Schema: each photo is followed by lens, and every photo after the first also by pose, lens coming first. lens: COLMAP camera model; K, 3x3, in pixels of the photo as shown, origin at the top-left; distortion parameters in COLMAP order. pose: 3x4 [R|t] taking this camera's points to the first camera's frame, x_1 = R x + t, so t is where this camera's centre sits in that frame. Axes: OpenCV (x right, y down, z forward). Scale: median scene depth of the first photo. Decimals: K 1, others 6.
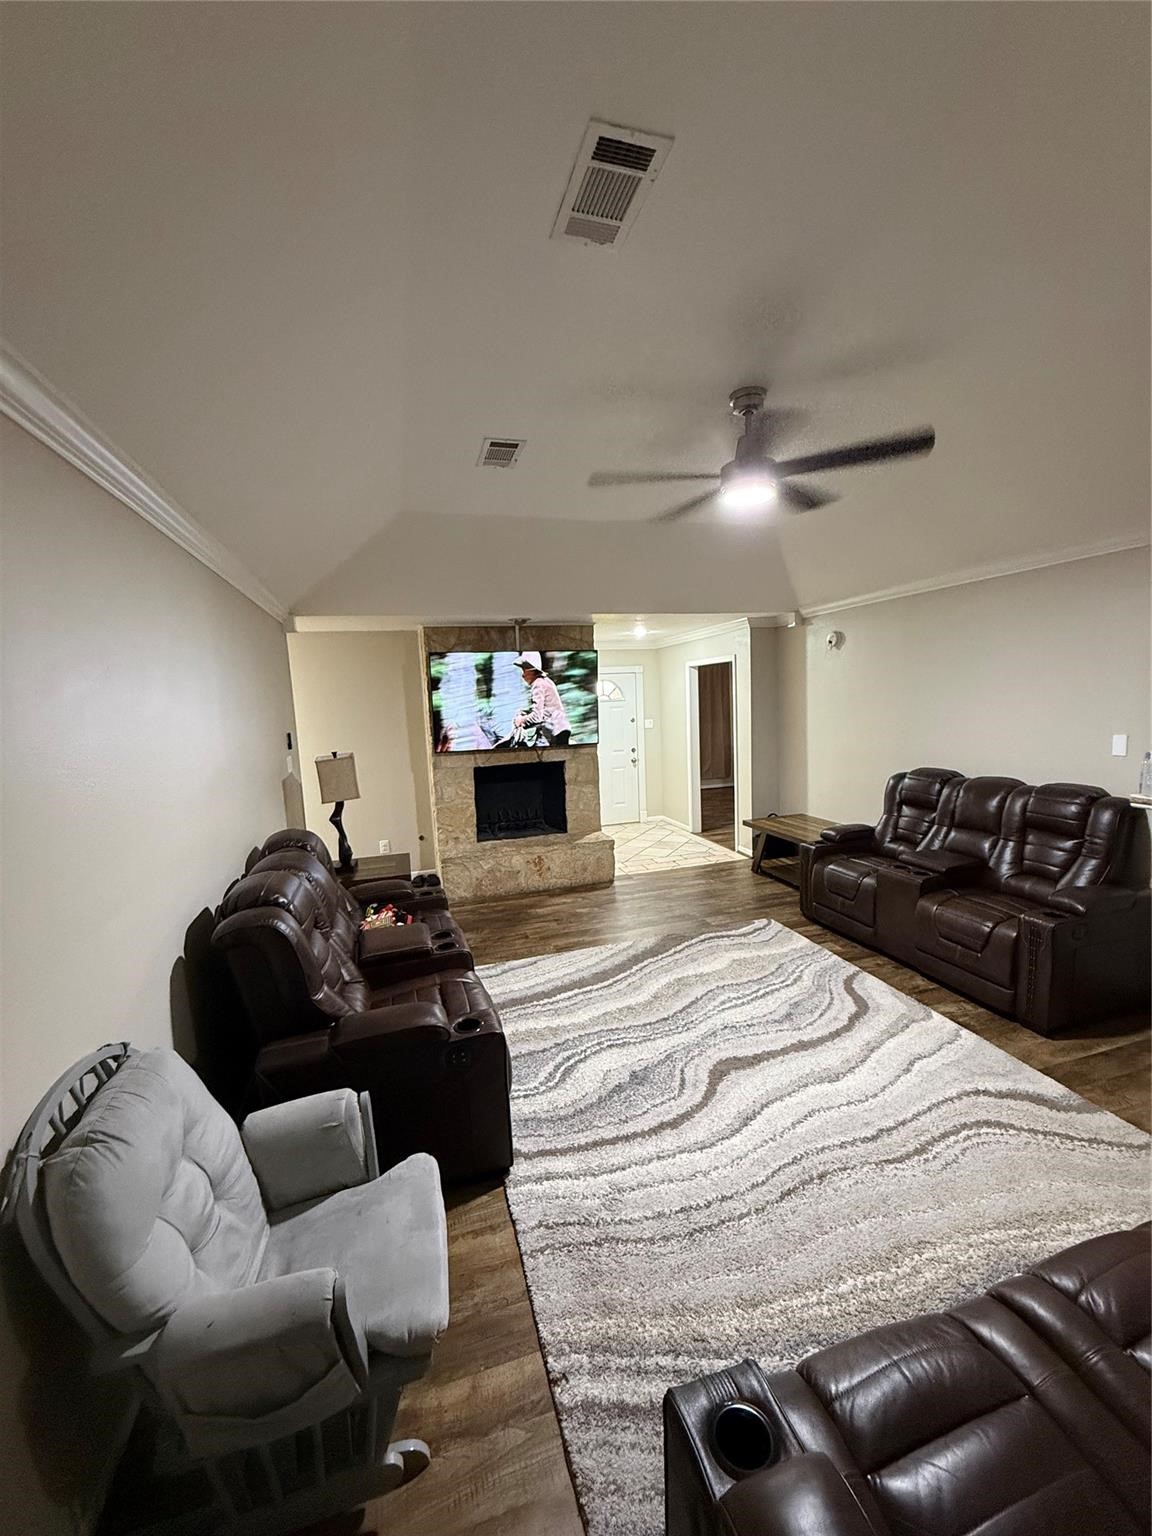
lens RADIAL K [[614.0, 0, 577.7], [0, 614.0, 765.5], [0, 0, 1]] dist [0.000104, 0.000583]
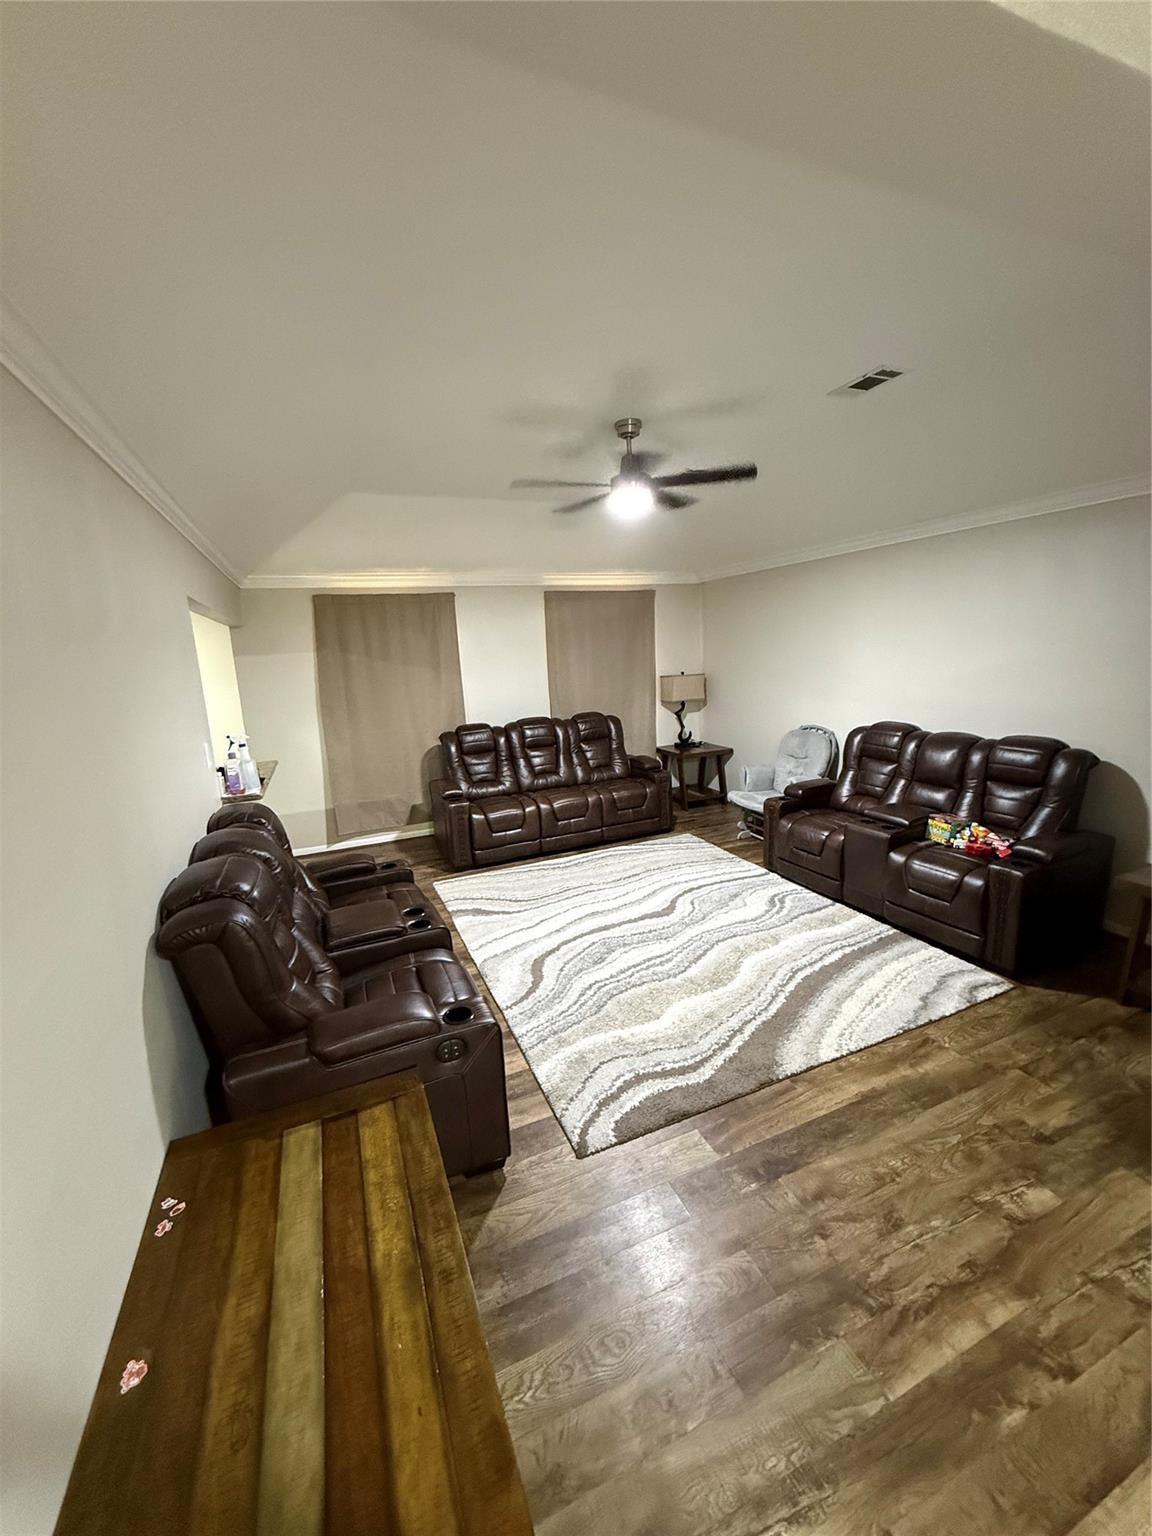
lens RADIAL K [[614.0, 0, 577.7], [0, 614.0, 765.5], [0, 0, 1]] dist [0.000104, 0.000583]
pose [[-0.990239, 0.107103, -0.089196, 0.265032], [0.075809, 0.950873, 0.300155, -0.139875], [0.116961, 0.290464, -0.949711, 1.112090]]
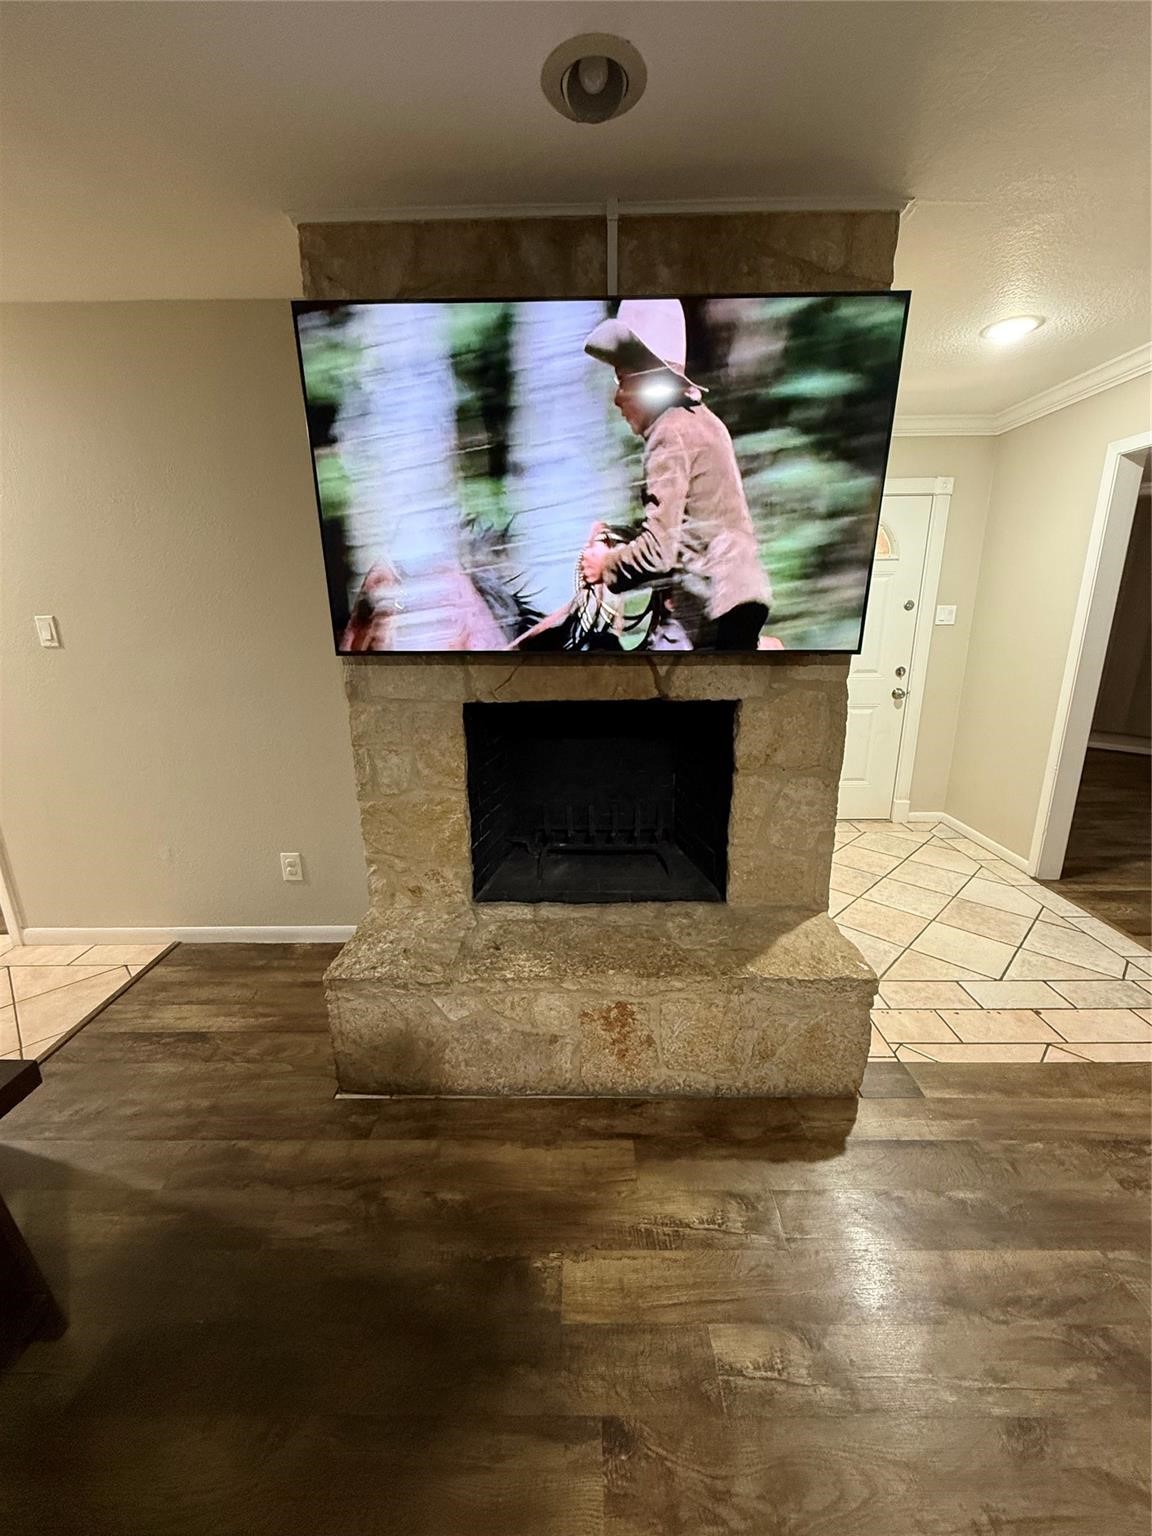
lens RADIAL K [[614.0, 0, 577.7], [0, 614.0, 765.5], [0, 0, 1]] dist [0.000104, 0.000583]
pose [[0.955052, 0.107084, -0.276421, -0.009591], [-0.062806, 0.984400, 0.164351, -0.023126], [0.289708, -0.139602, 0.946879, 0.696246]]
